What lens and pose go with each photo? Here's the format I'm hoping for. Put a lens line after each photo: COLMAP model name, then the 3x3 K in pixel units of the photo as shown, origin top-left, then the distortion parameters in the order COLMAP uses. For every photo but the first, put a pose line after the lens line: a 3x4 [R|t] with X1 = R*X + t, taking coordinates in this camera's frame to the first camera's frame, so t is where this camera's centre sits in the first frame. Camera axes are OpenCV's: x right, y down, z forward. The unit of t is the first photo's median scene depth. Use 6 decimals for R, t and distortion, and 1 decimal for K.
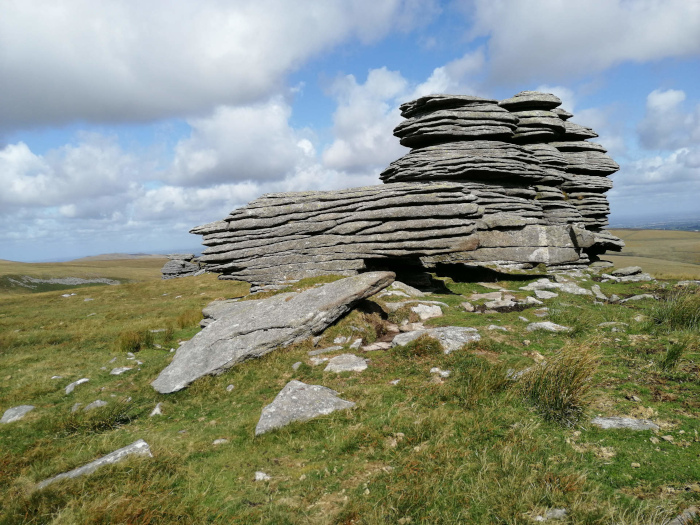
lens RADIAL K [[546.2, 0, 351.6], [0, 546.2, 262.1], [0, 0, 1]] dist [-0.006507, -0.000579]
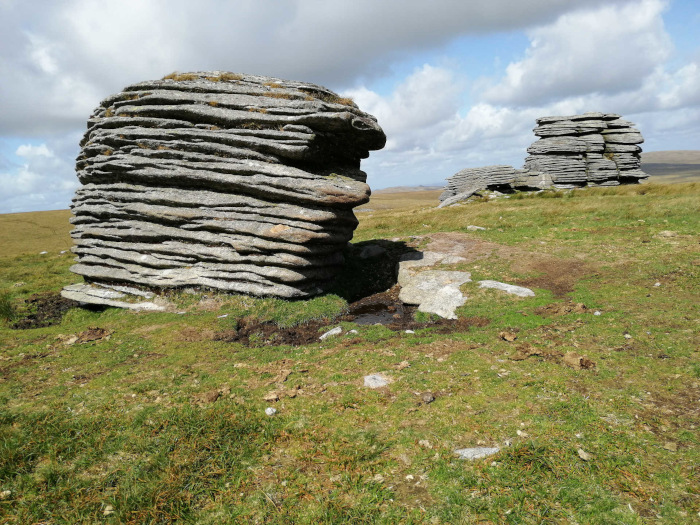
lens RADIAL K [[546.2, 0, 350.5], [0, 546.2, 262.7], [0, 0, 1]] dist [-0.006507, -0.000579]
pose [[0.877619, 0.045020, -0.477240, 0.610568], [0.016175, 0.992232, 0.123348, 0.027099], [0.479086, -0.115972, 0.870073, -1.707642]]
